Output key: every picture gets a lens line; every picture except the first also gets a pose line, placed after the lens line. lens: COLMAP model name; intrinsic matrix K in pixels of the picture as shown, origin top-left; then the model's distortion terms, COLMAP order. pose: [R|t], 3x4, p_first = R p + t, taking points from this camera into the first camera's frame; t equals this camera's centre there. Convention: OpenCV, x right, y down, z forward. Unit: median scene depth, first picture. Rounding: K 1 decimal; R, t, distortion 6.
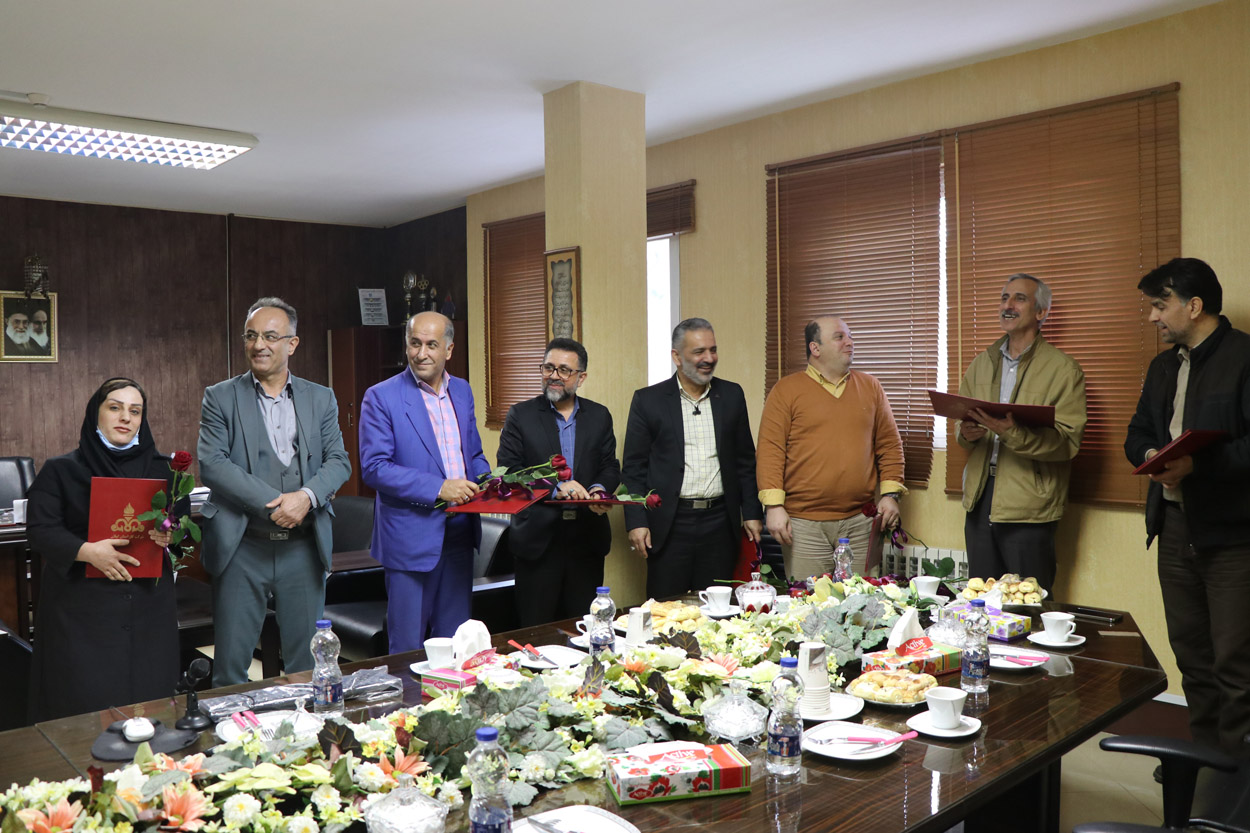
lens RADIAL K [[1031.9, 0, 620.1], [0, 1031.9, 419.2], [0, 0, 1]] dist [-0.182566, 0.156940]
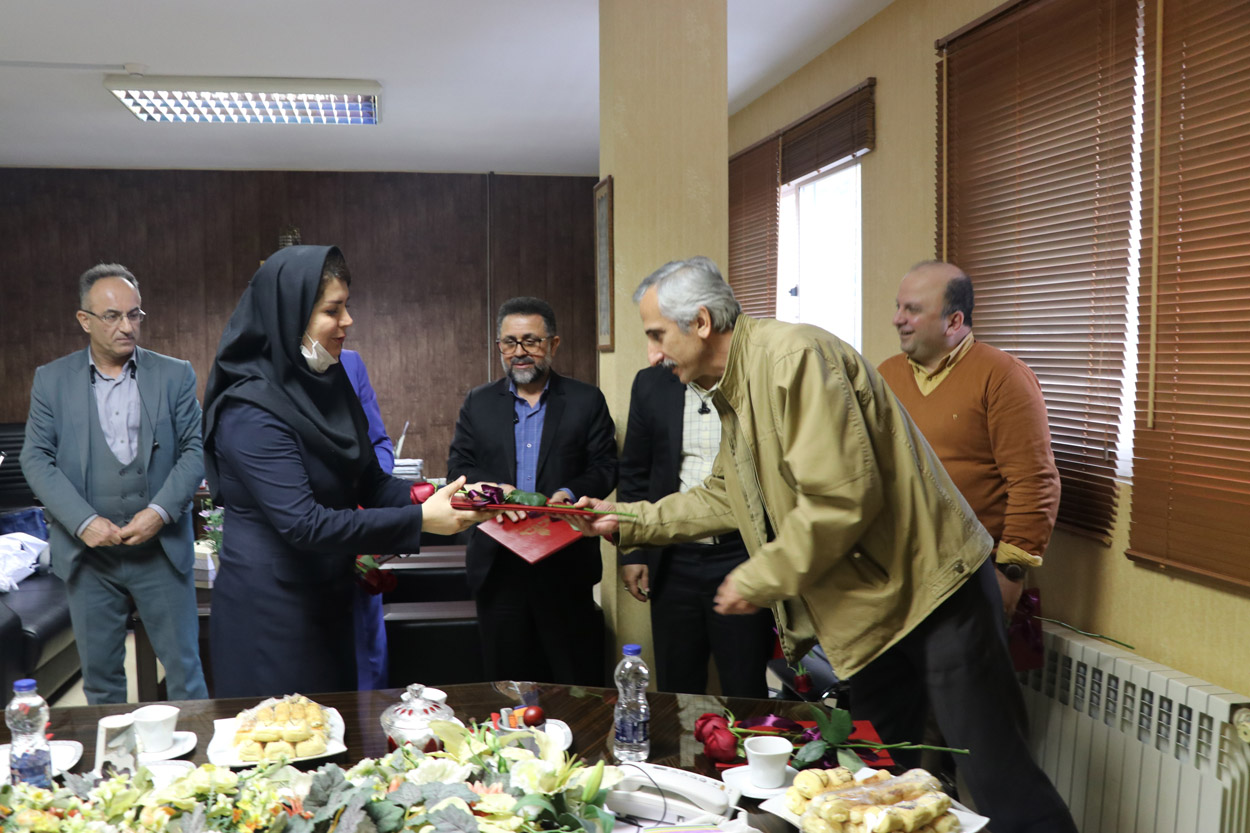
lens RADIAL K [[1032.5, 0, 614.6], [0, 1032.5, 428.7], [0, 0, 1]] dist [-0.182678, 0.153453]
pose [[0.867636, 0.047250, -0.494951, 0.348134], [-0.025644, 0.998402, 0.050358, -0.022931], [0.496539, -0.031000, 0.867461, 0.361490]]
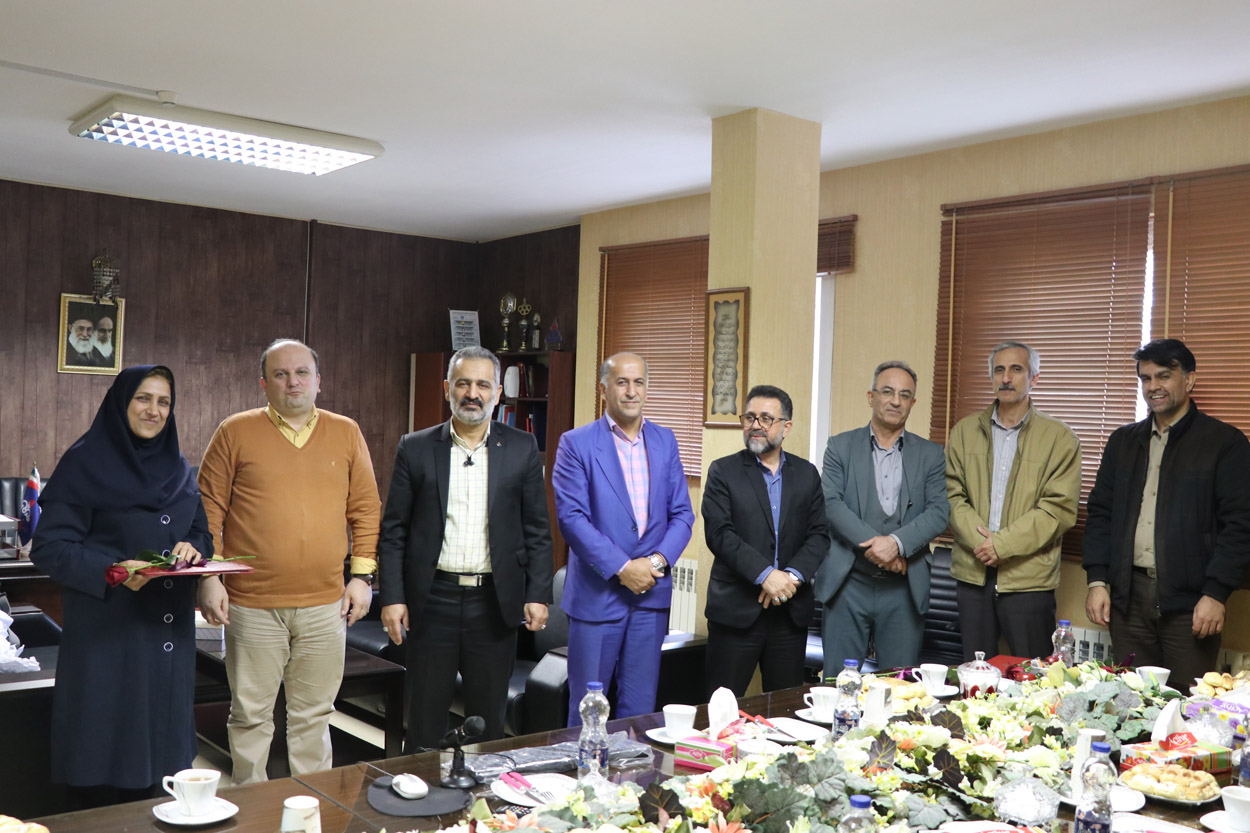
lens RADIAL K [[1190.2, 0, 609.8], [0, 1190.2, 425.8], [0, 0, 1]] dist [-0.145507, 0.229520]
pose [[0.997848, 0.049669, -0.042811, -0.116269], [-0.050833, 0.998355, -0.026525, -0.009112], [0.041423, 0.028644, 0.998731, -0.071376]]
